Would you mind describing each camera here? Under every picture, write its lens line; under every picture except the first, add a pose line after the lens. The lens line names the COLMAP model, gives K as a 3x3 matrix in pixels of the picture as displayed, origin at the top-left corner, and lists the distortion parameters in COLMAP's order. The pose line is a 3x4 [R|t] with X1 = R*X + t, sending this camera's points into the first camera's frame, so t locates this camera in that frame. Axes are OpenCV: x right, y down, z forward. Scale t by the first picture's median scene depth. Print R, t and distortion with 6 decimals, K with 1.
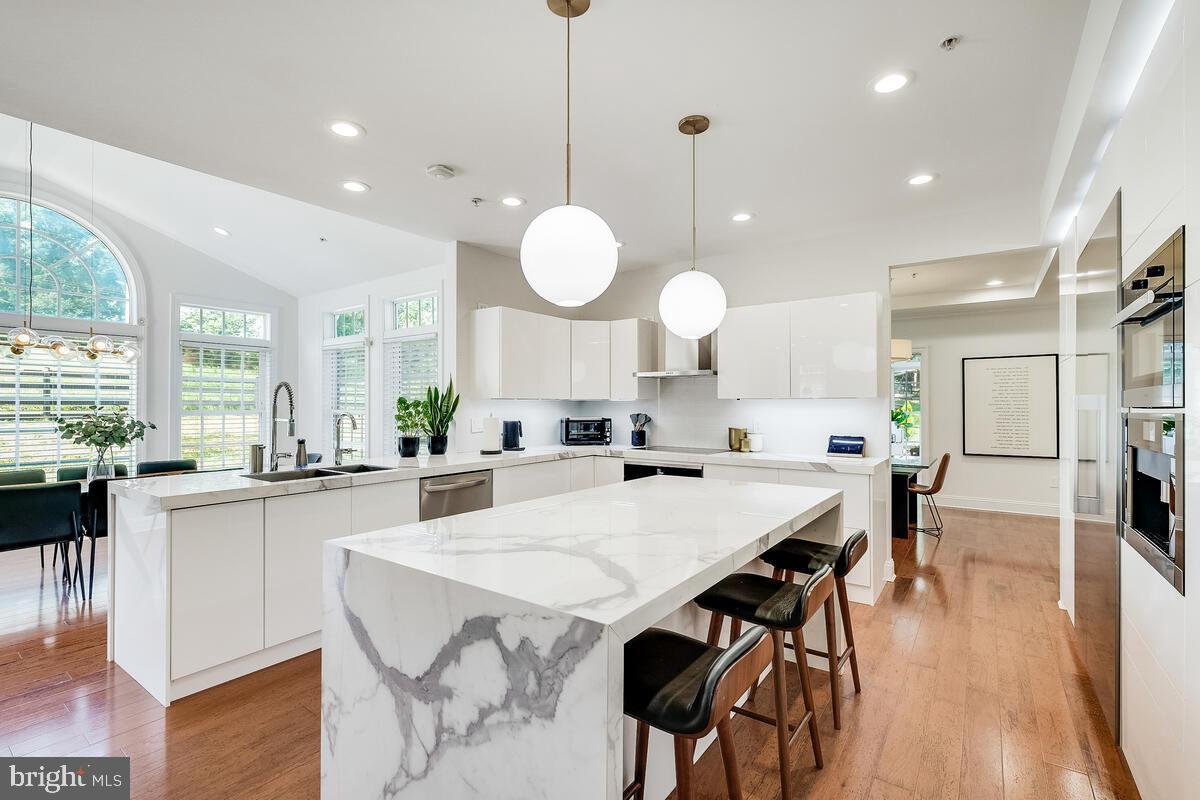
lens RADIAL K [[534.7, 0, 600.0], [0, 534.7, 400.0], [0, 0, 1]] dist [0.000375, -0.000064]
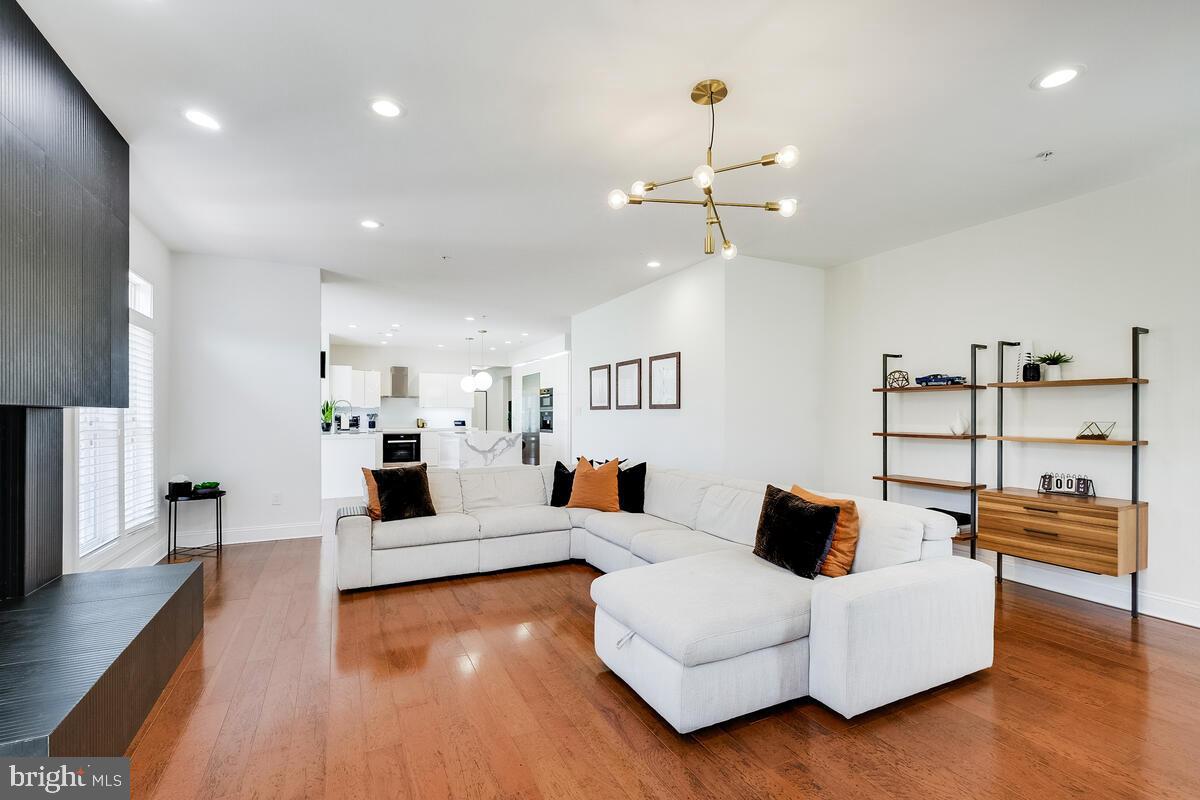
lens RADIAL K [[534.7, 0, 600.0], [0, 534.7, 400.0], [0, 0, 1]] dist [0.000375, -0.000064]
pose [[0.471631, 0.021889, 0.881524, -5.807791], [-0.010857, 0.999760, -0.019016, 0.009204], [-0.881729, -0.000602, 0.471755, -3.511243]]
